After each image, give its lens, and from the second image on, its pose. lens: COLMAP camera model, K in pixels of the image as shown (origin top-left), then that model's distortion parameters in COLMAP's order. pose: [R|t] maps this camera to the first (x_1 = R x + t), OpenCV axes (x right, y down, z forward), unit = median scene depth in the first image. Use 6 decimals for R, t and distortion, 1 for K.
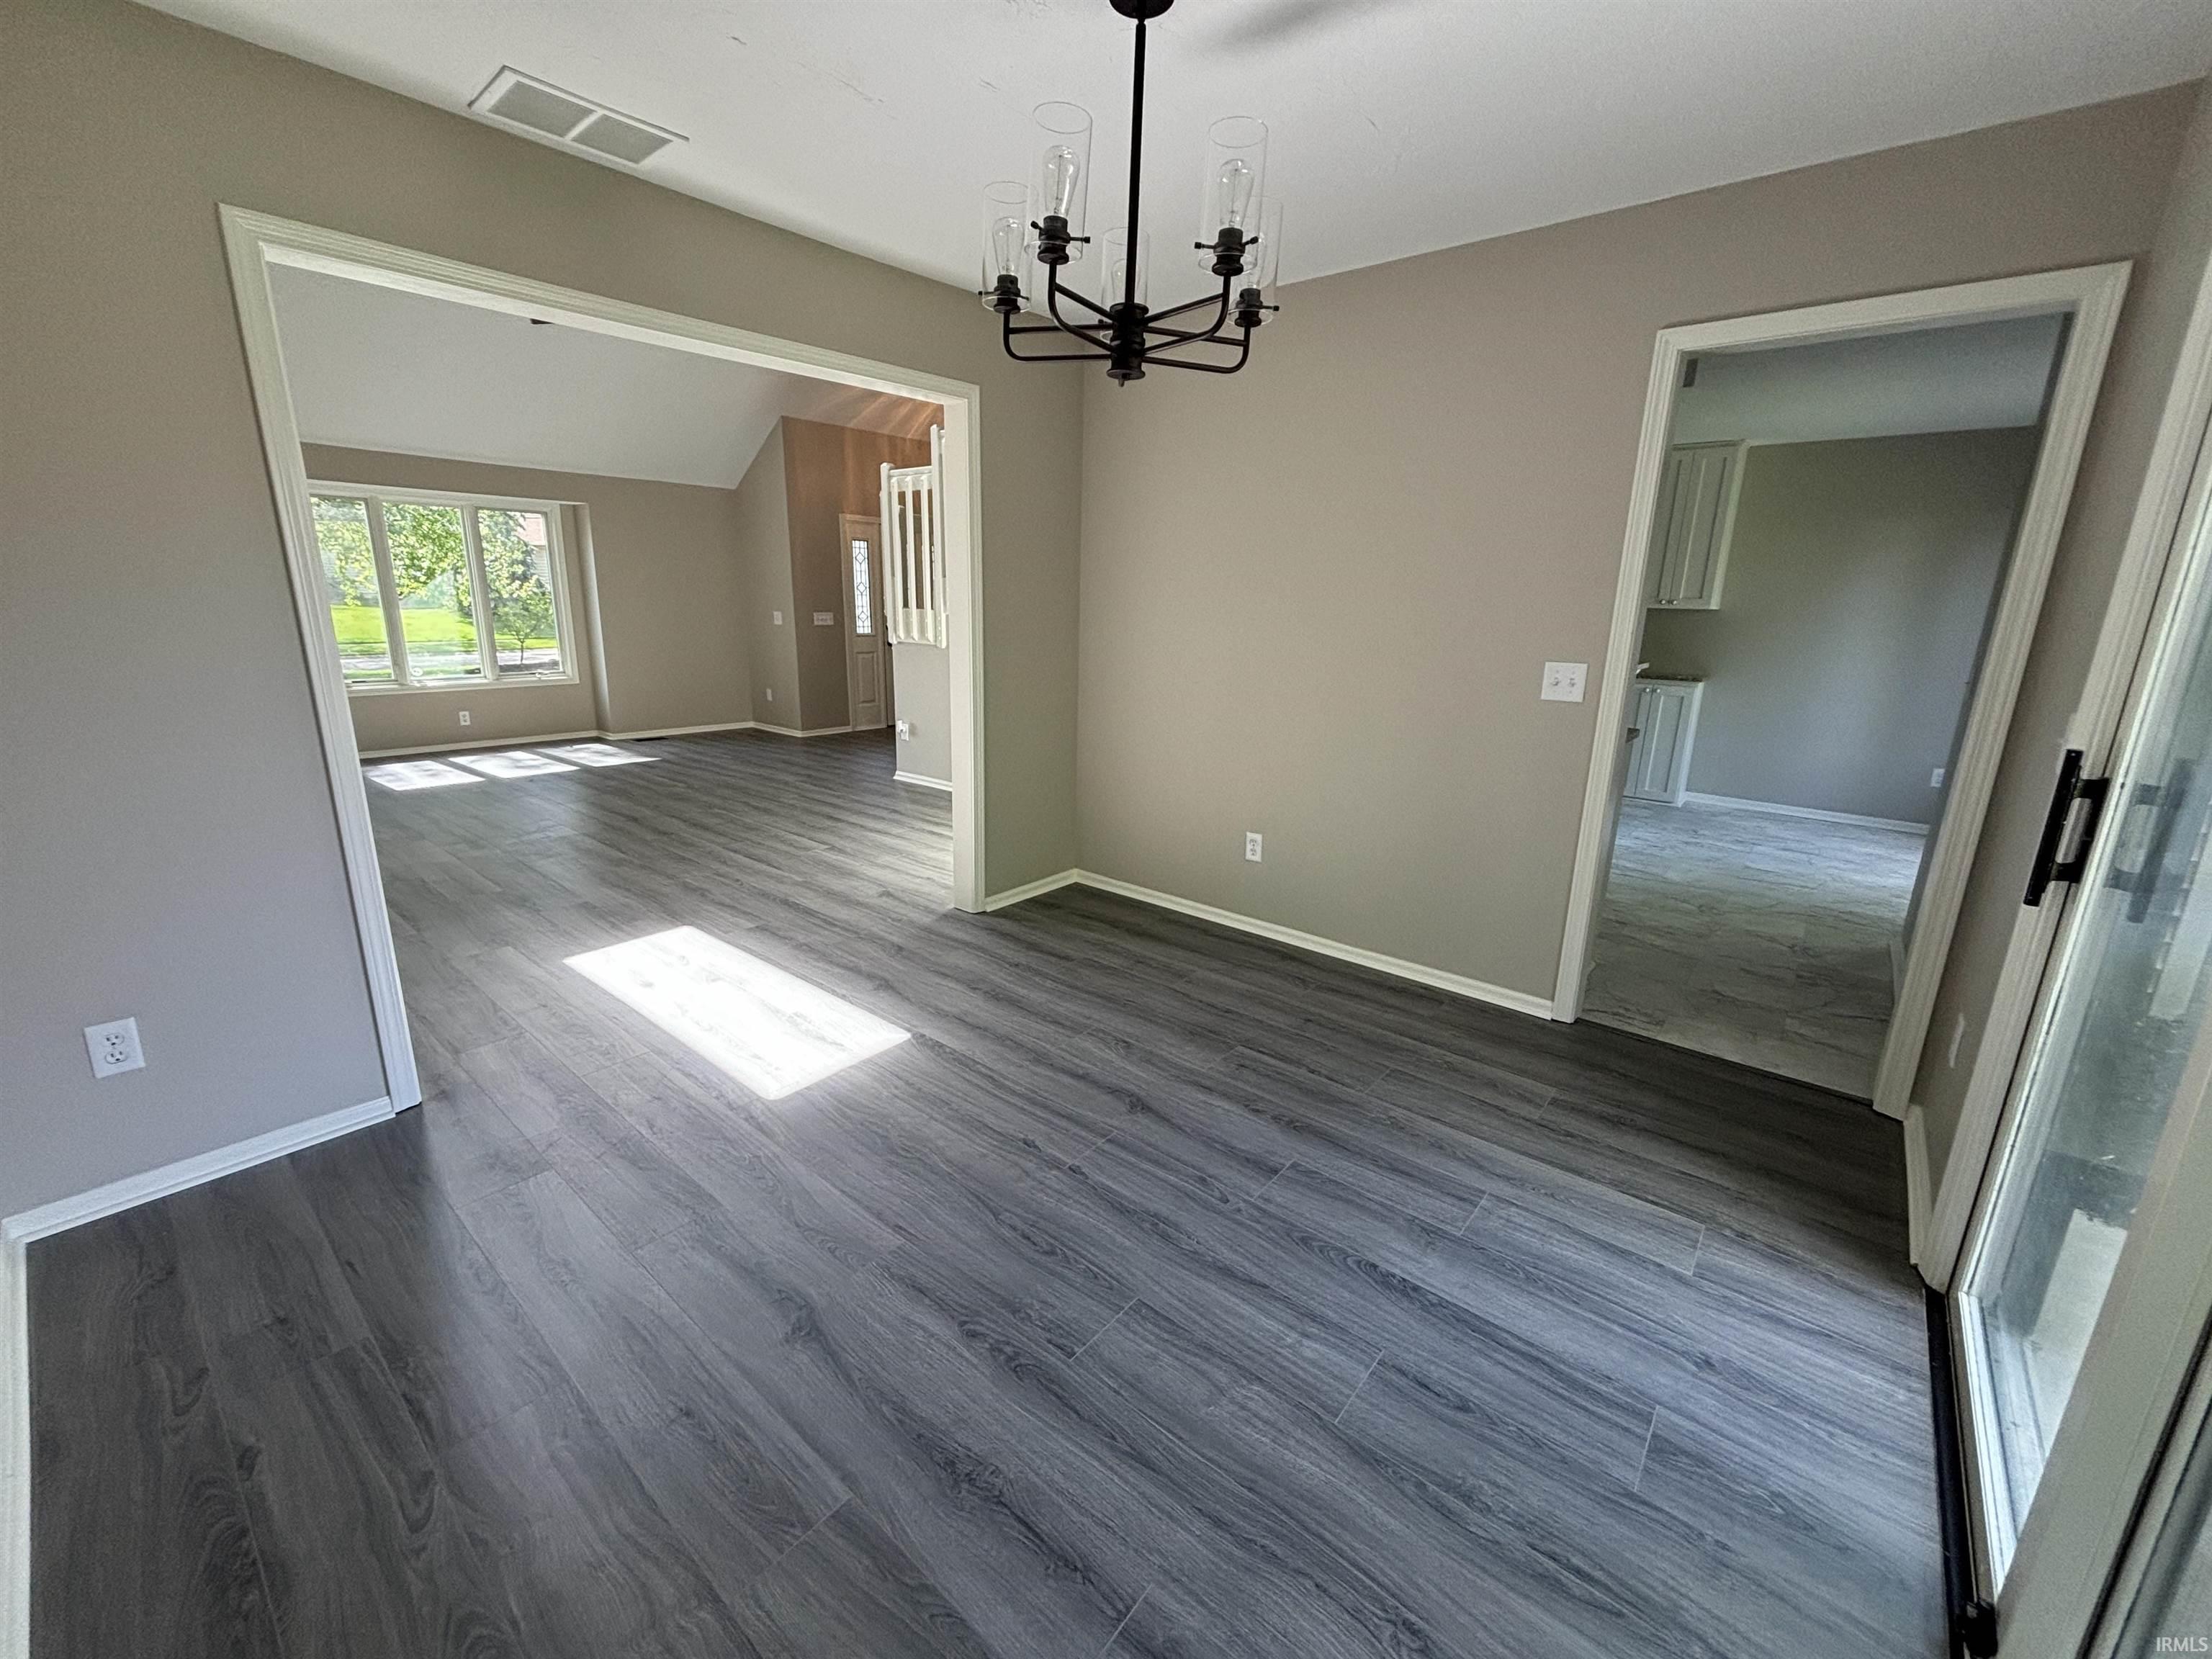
lens RADIAL K [[895.3, 0, 1096.8], [0, 895.3, 819.1], [0, 0, 1]] dist [0.006388, -0.001081]
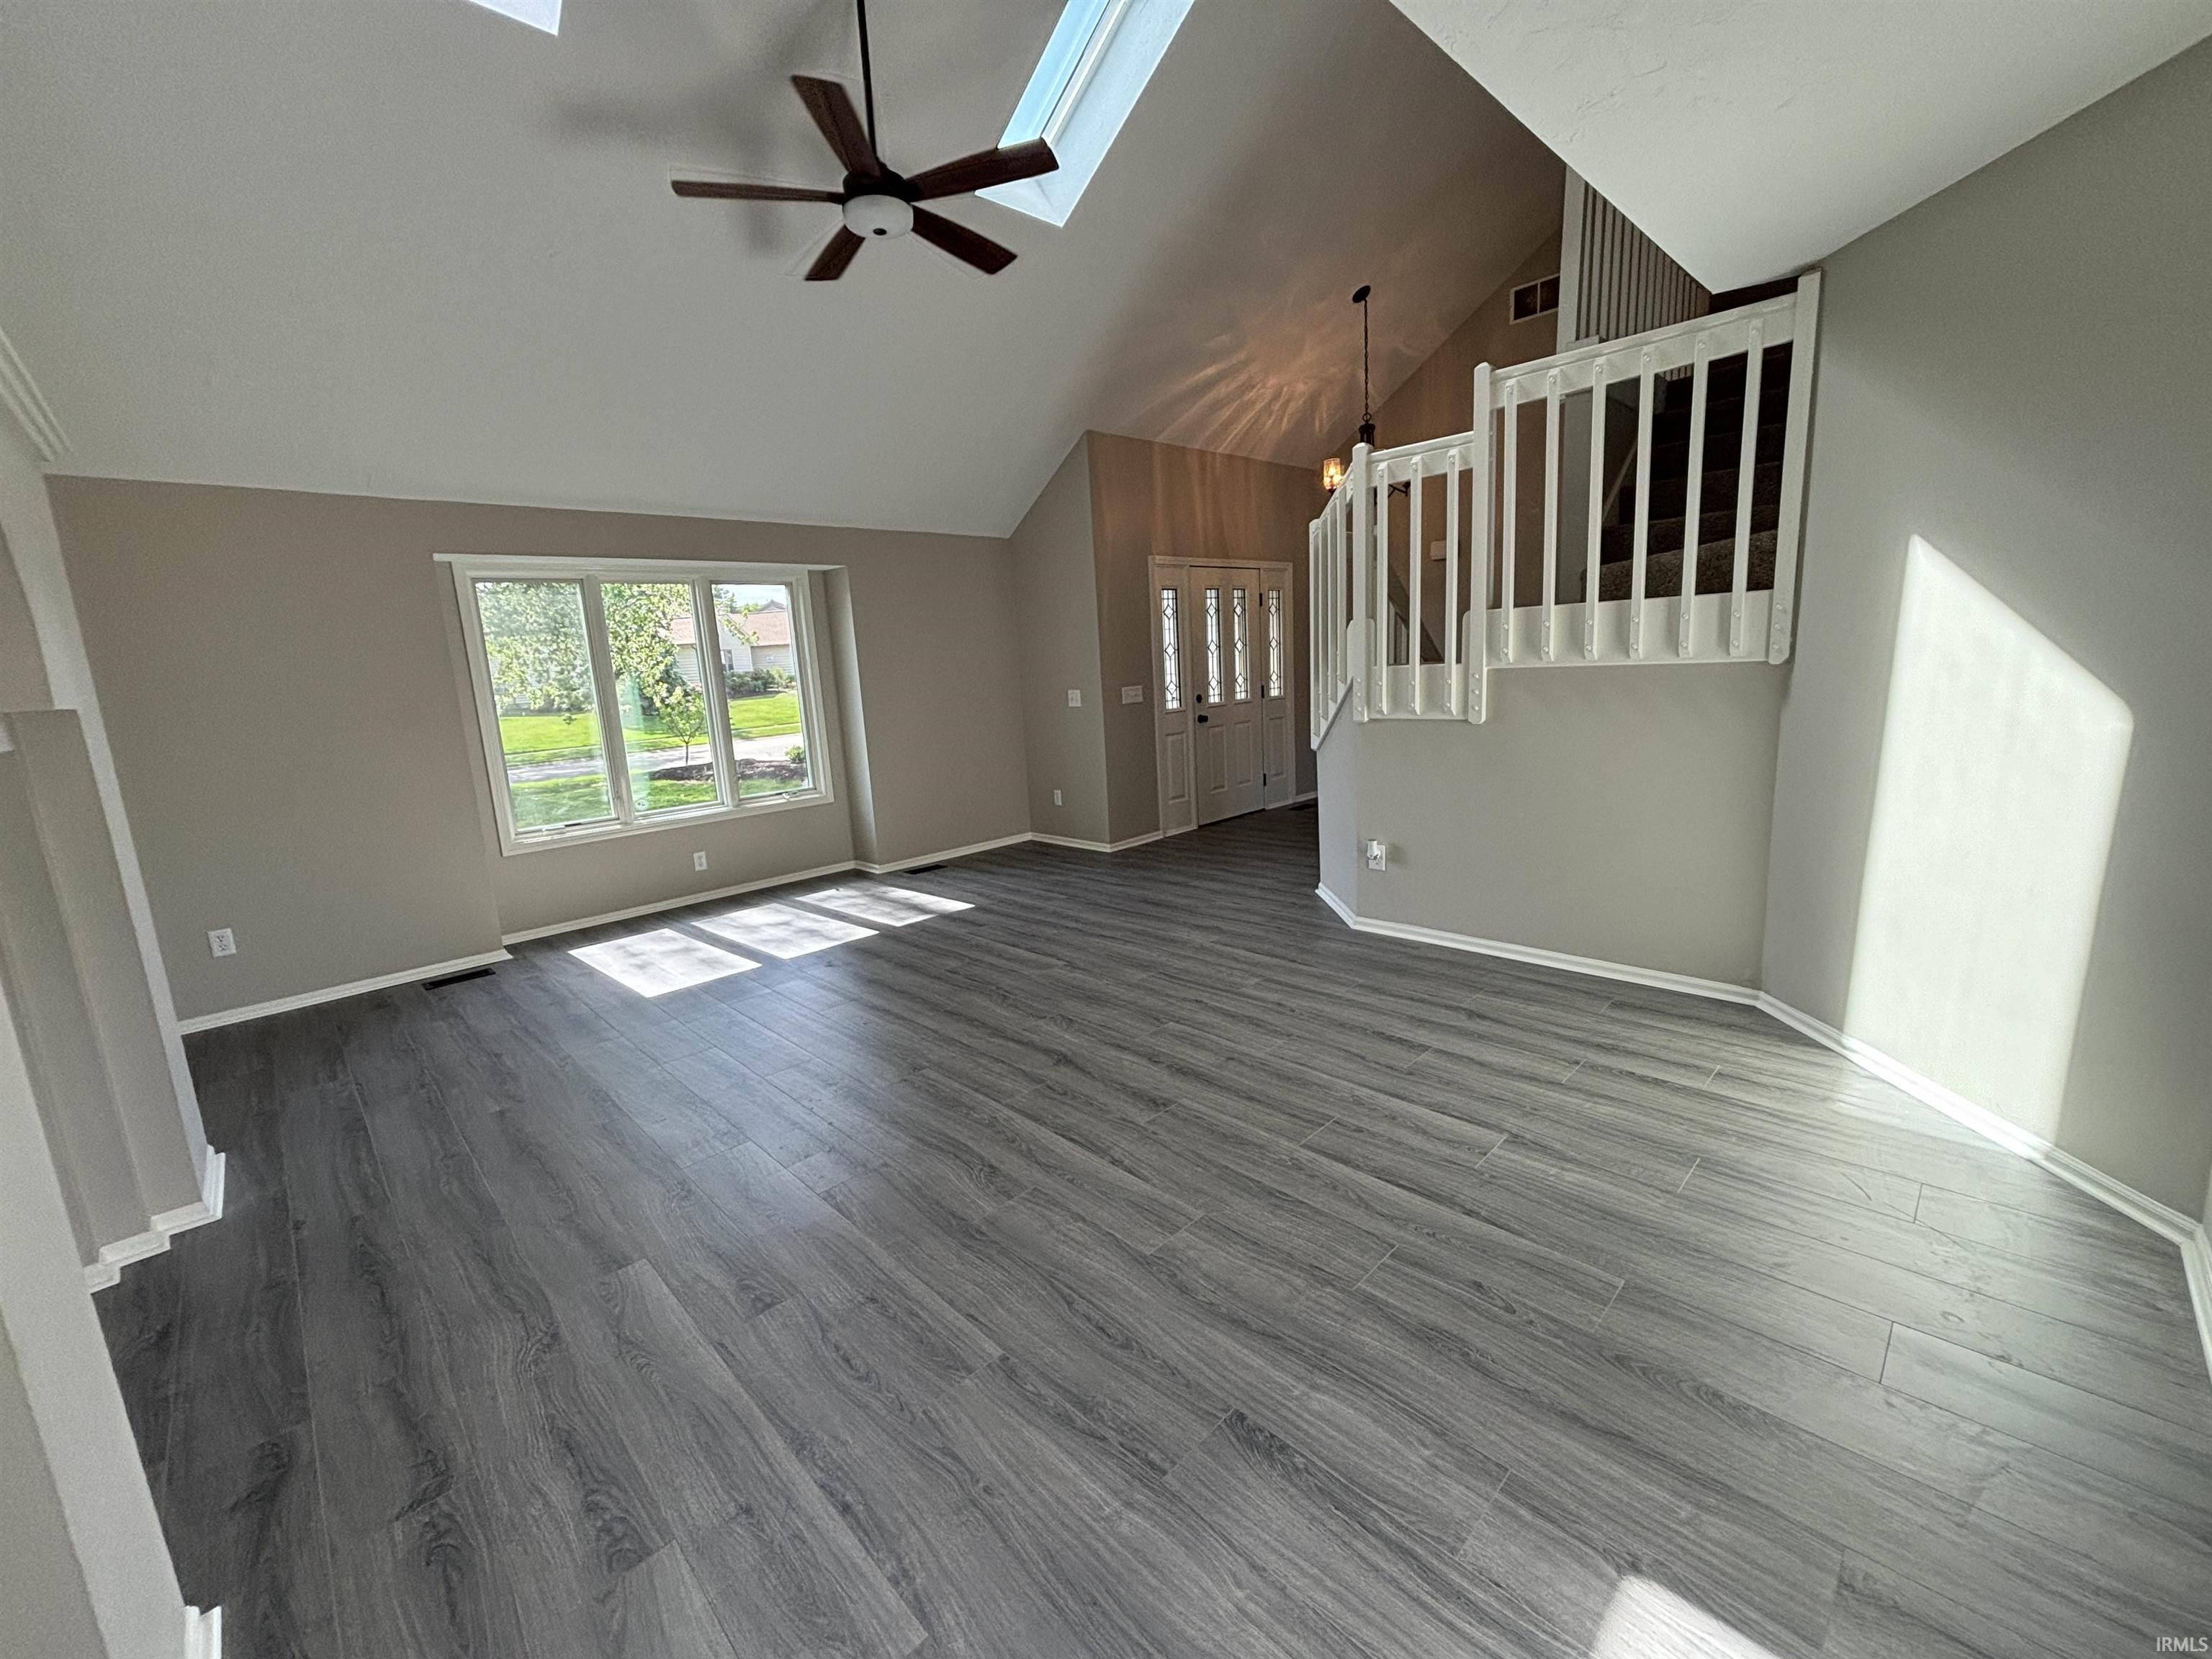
lens RADIAL K [[895.3, 0, 1106.9], [0, 895.3, 831.1], [0, 0, 1]] dist [0.006388, -0.001081]
pose [[0.993156, -0.056988, -0.101945, -0.293509], [0.051658, 0.997194, -0.054184, -0.079405], [0.104747, 0.048546, 0.993313, 0.294852]]
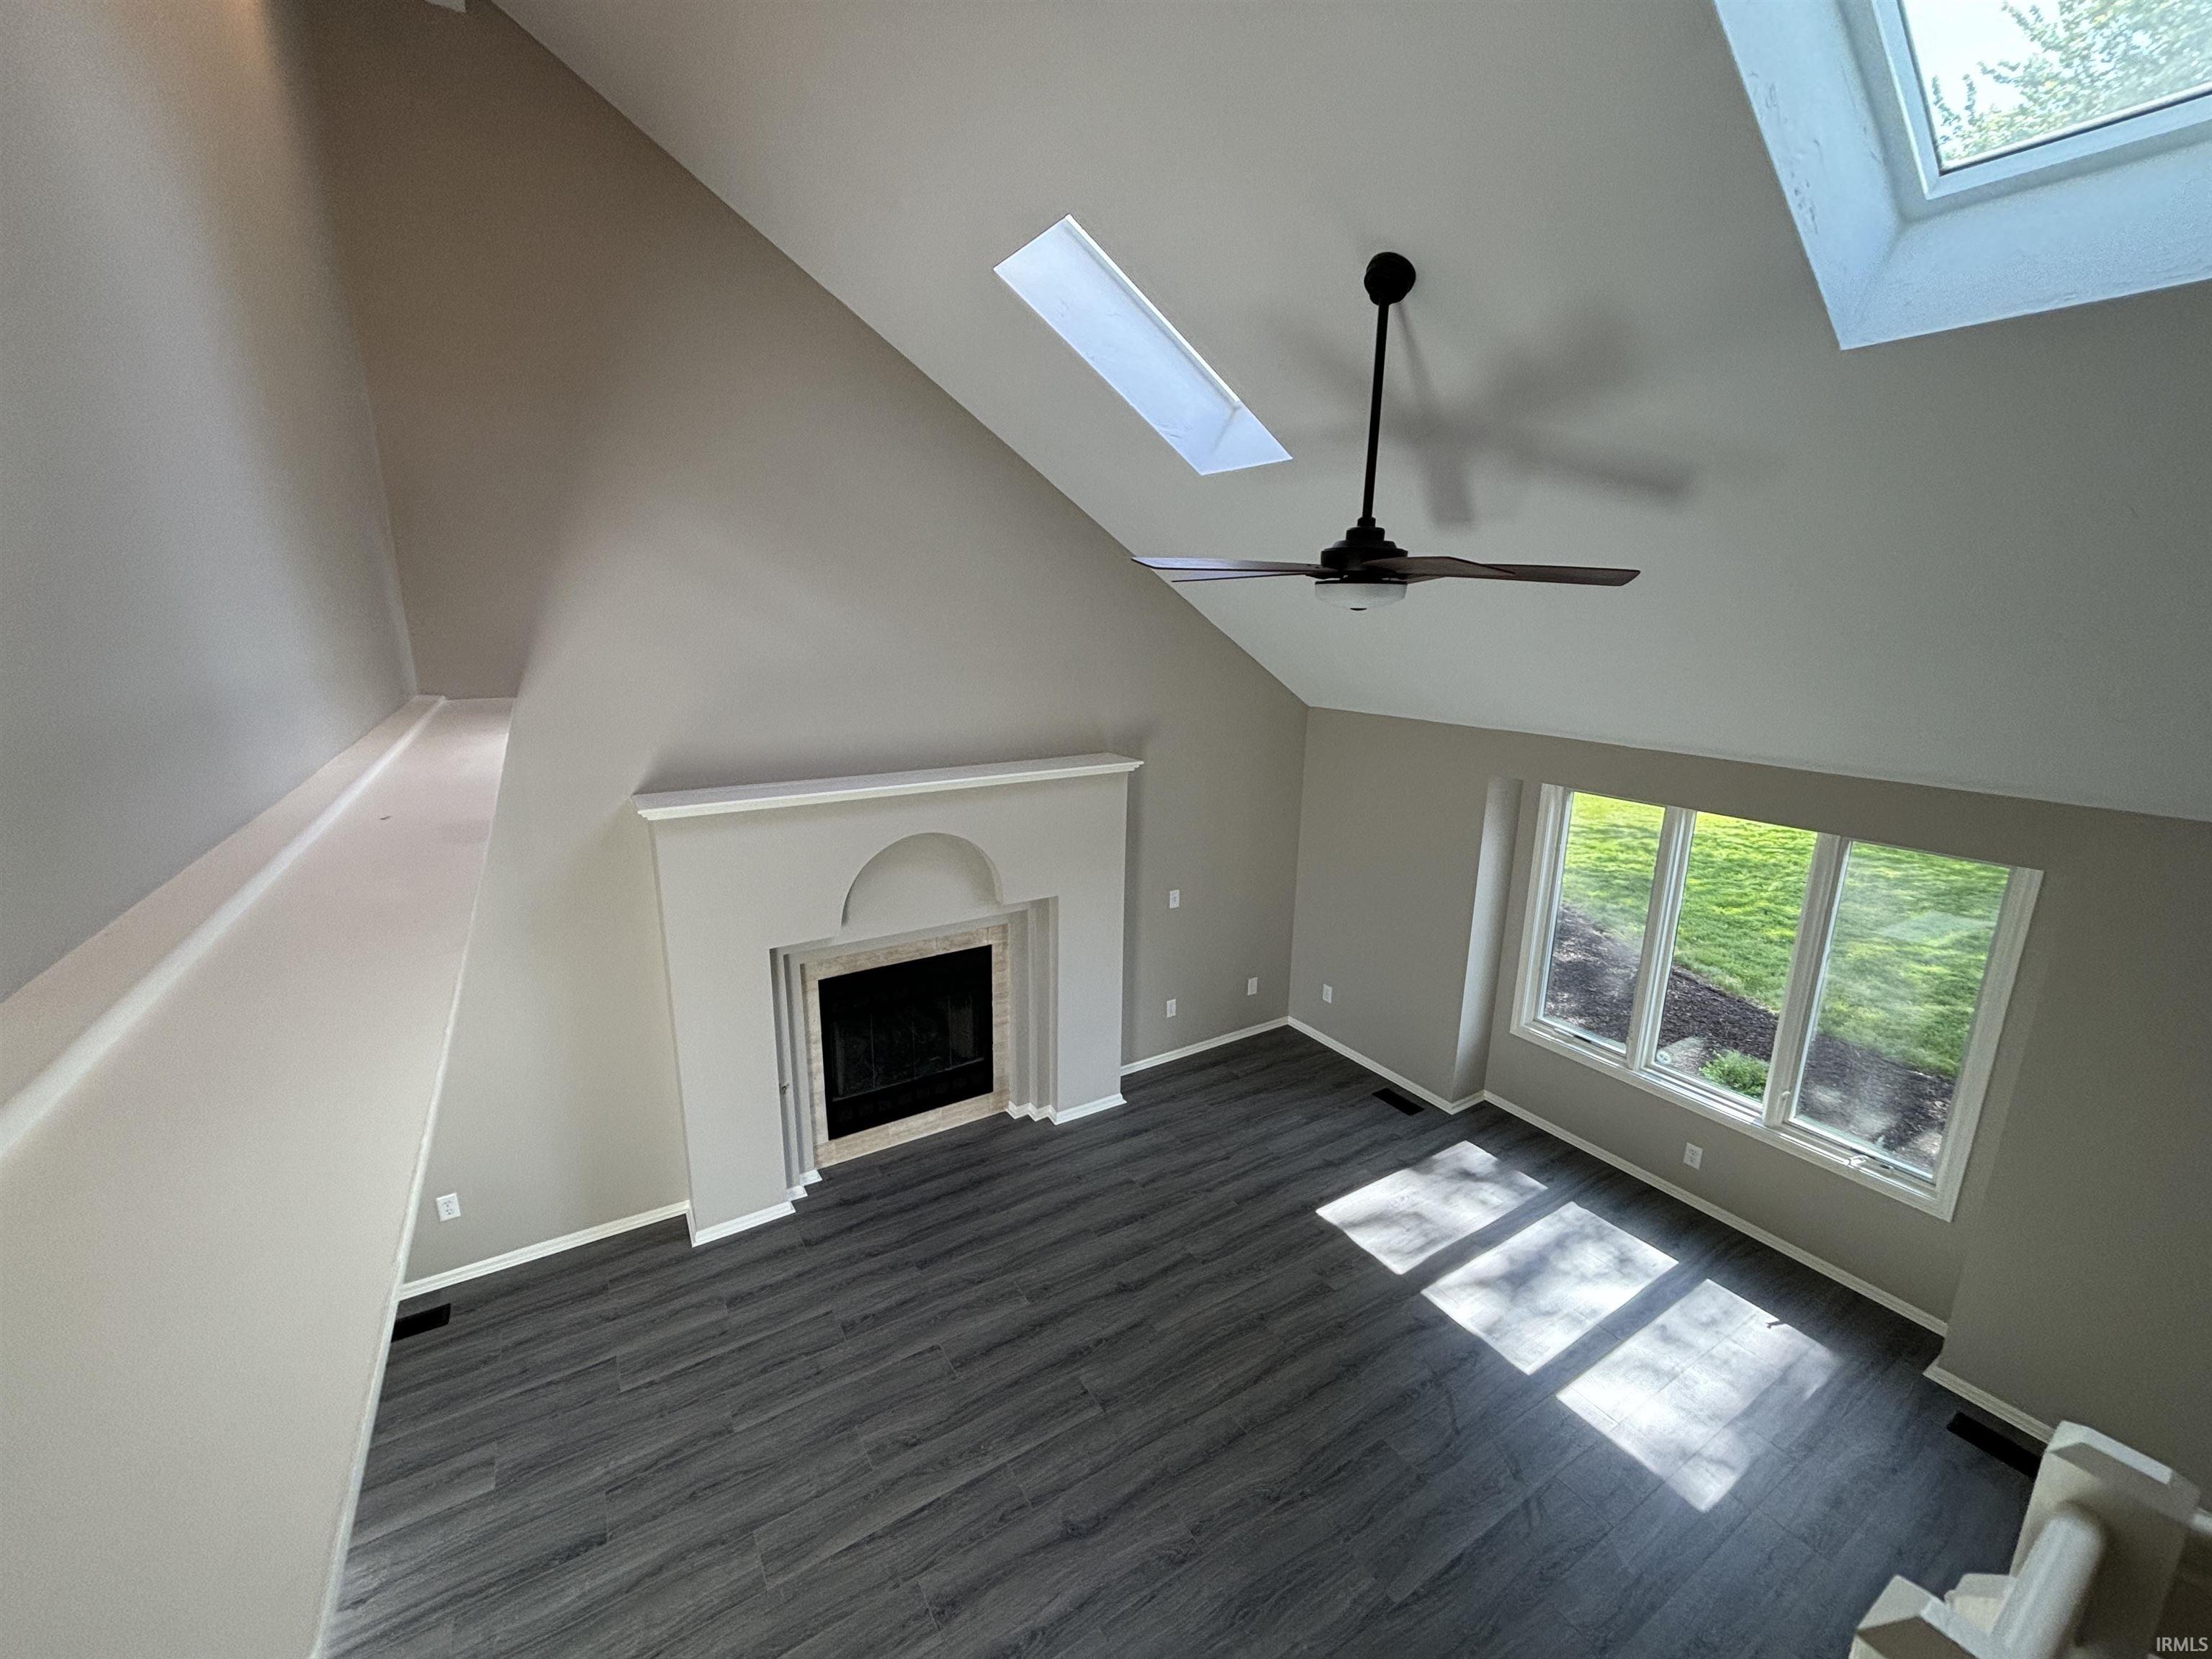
lens RADIAL K [[895.3, 0, 1091.0], [0, 895.3, 794.9], [0, 0, 1]] dist [0.006388, -0.001081]
pose [[-0.307159, 0.185304, -0.933443, -0.057857], [-0.254864, 0.929013, 0.268290, -0.402508], [0.916896, 0.320309, -0.238127, 0.693708]]
